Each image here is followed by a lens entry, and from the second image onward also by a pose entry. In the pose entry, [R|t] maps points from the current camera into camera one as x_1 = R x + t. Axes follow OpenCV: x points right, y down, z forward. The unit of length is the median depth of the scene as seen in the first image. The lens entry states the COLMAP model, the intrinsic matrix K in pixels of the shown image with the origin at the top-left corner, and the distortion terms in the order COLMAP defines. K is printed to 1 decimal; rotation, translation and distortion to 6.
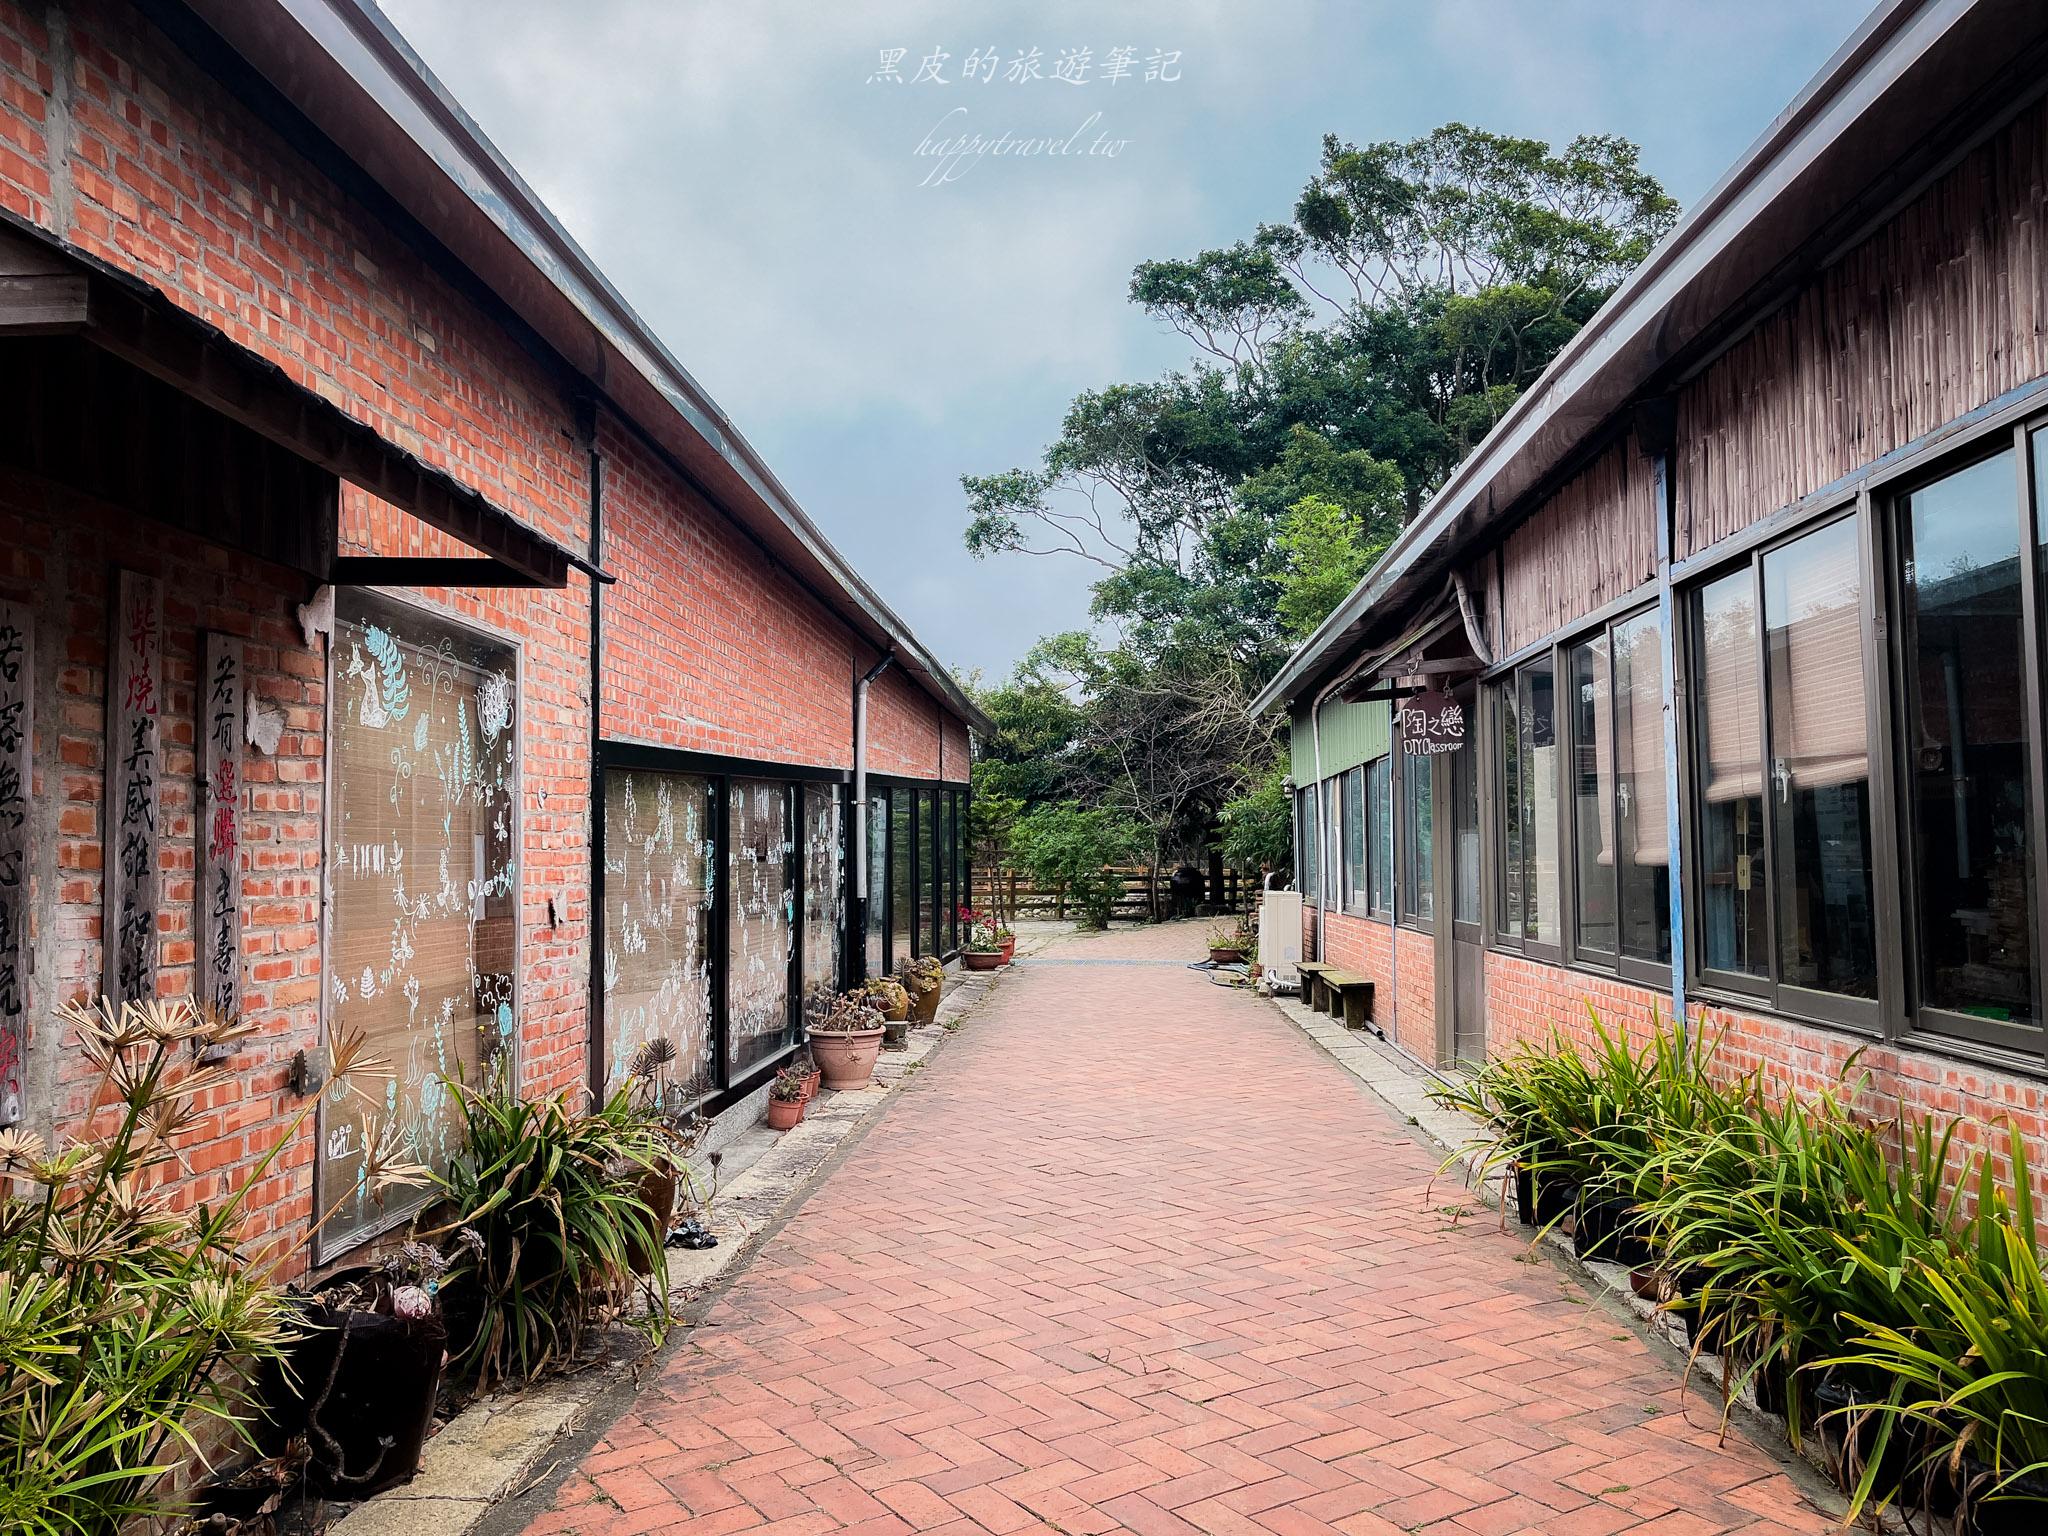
lens RADIAL K [[1557.0, 0, 1024.0], [0, 1557.0, 768.0], [0, 0, 1]] dist [-0.002787, -0.001120]
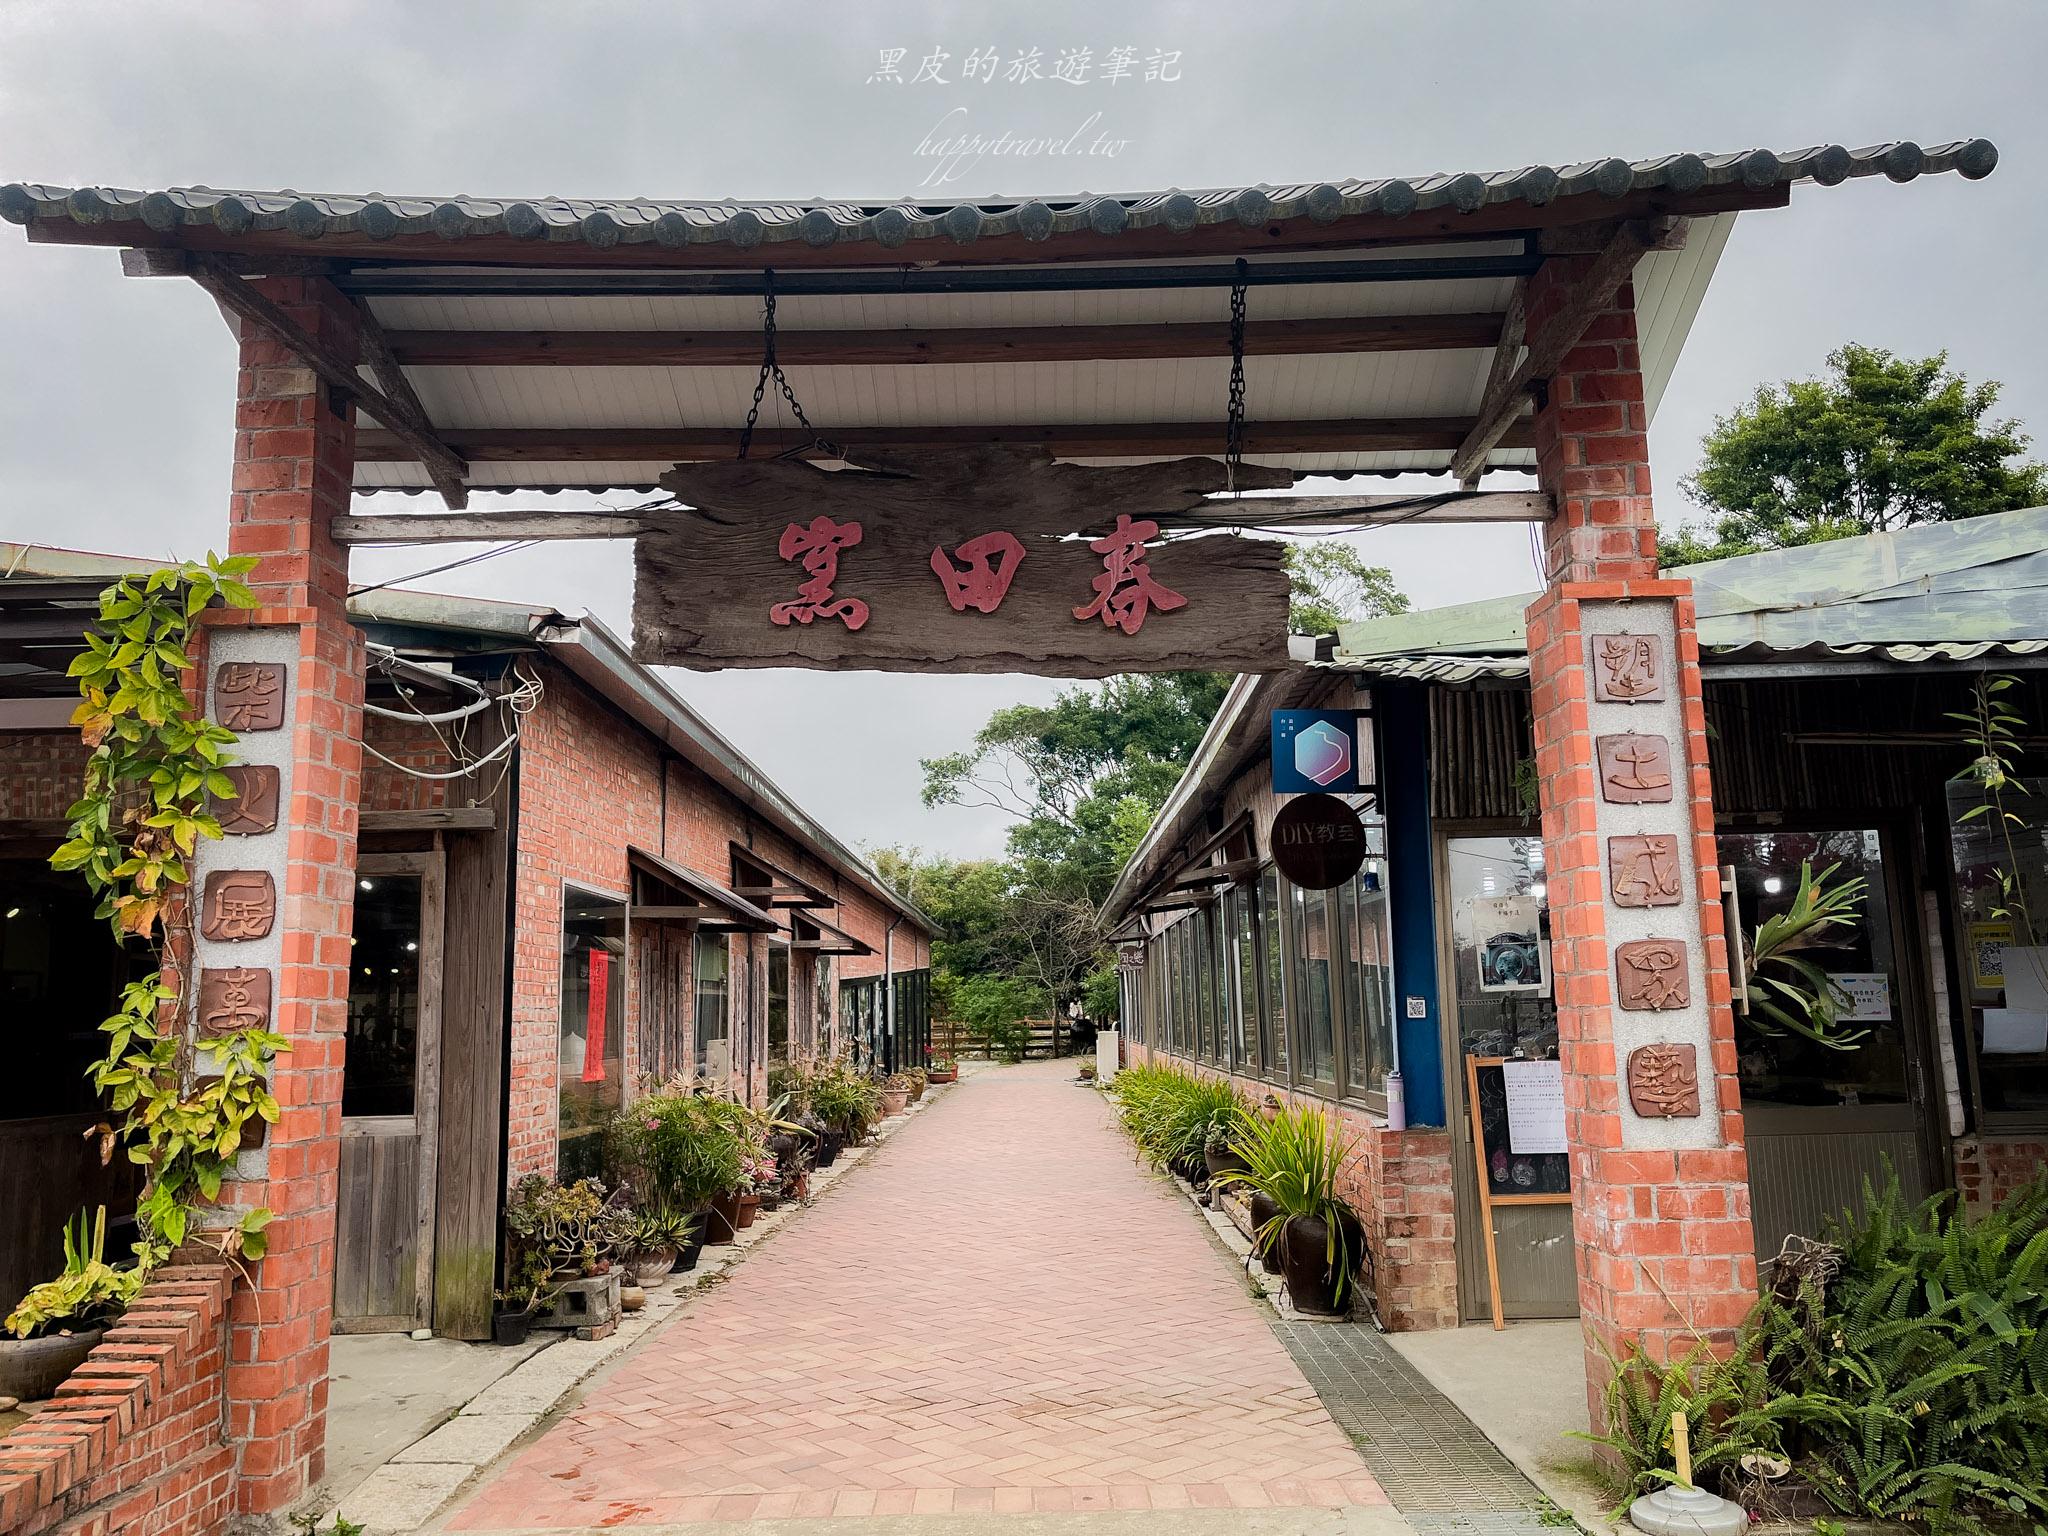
lens RADIAL K [[1549.5, 0, 1024.0], [0, 1549.5, 768.0], [0, 0, 1]] dist [-0.001981, 0.004637]
pose [[0.998945, -0.006461, 0.045464, -0.006990], [0.010918, 0.995080, -0.098472, -0.028733], [-0.044604, 0.098865, 0.994101, -0.482174]]
